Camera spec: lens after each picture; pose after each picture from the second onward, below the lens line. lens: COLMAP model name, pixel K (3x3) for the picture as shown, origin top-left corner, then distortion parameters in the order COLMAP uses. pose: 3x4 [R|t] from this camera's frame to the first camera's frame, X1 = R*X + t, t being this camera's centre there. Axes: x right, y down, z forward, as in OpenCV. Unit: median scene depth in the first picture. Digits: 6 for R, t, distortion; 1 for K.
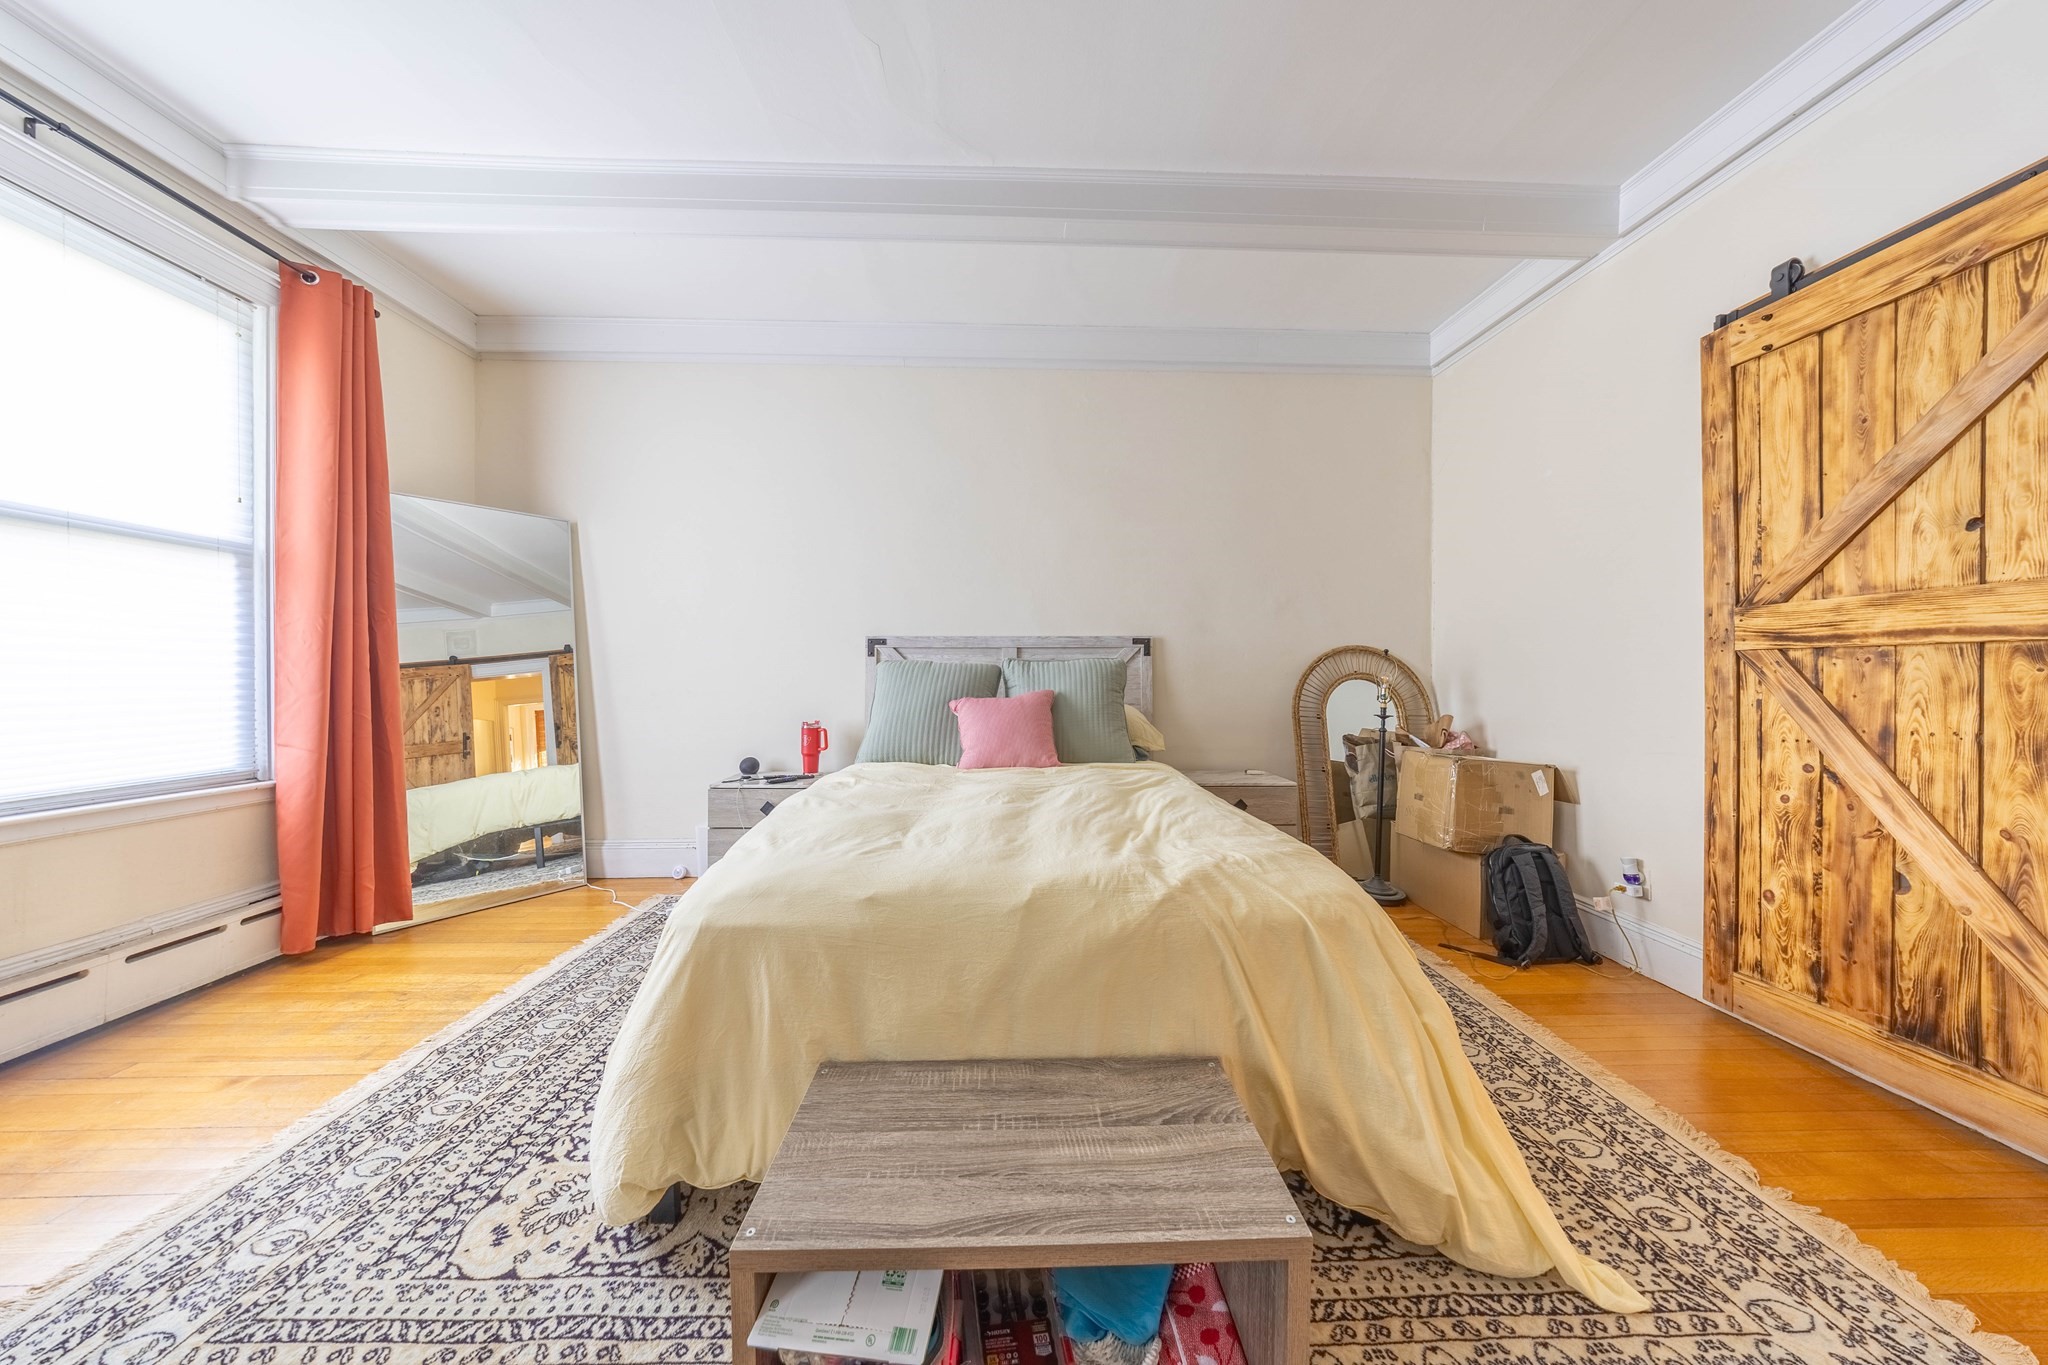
lens RADIAL K [[591.6, 0, 1027.3], [0, 591.6, 682.7], [0, 0, 1]] dist [-0.001861, -0.000074]
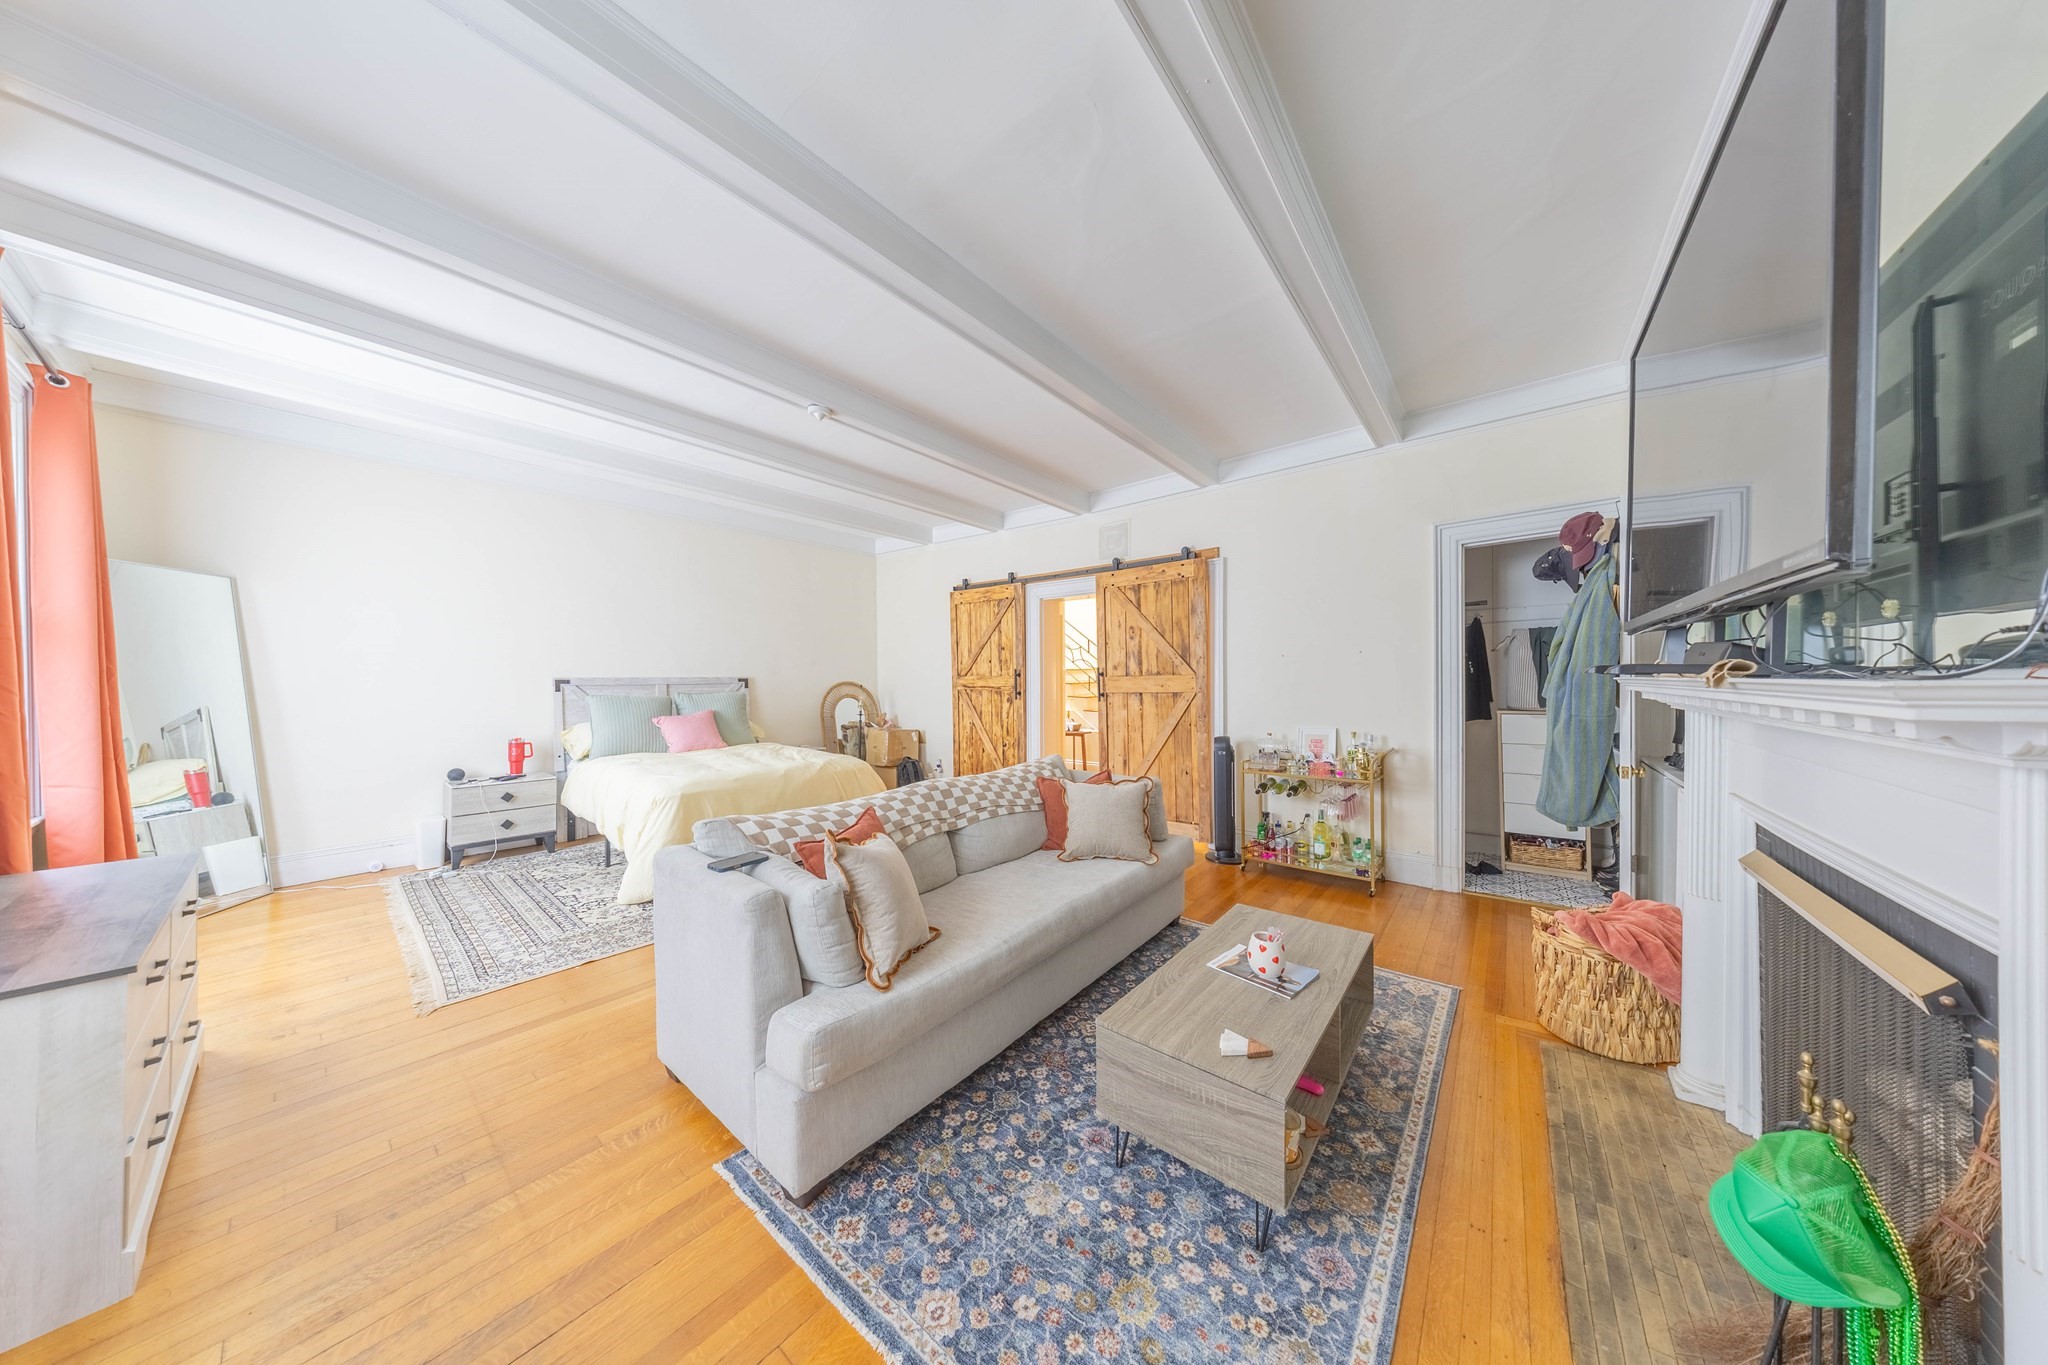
lens RADIAL K [[591.6, 0, 1027.3], [0, 591.6, 682.7], [0, 0, 1]] dist [-0.001861, -0.000074]
pose [[0.652403, -0.008636, 0.757823, -0.846427], [0.013593, 0.999908, -0.000308, -0.068976], [-0.757750, 0.010502, 0.652460, -1.167792]]
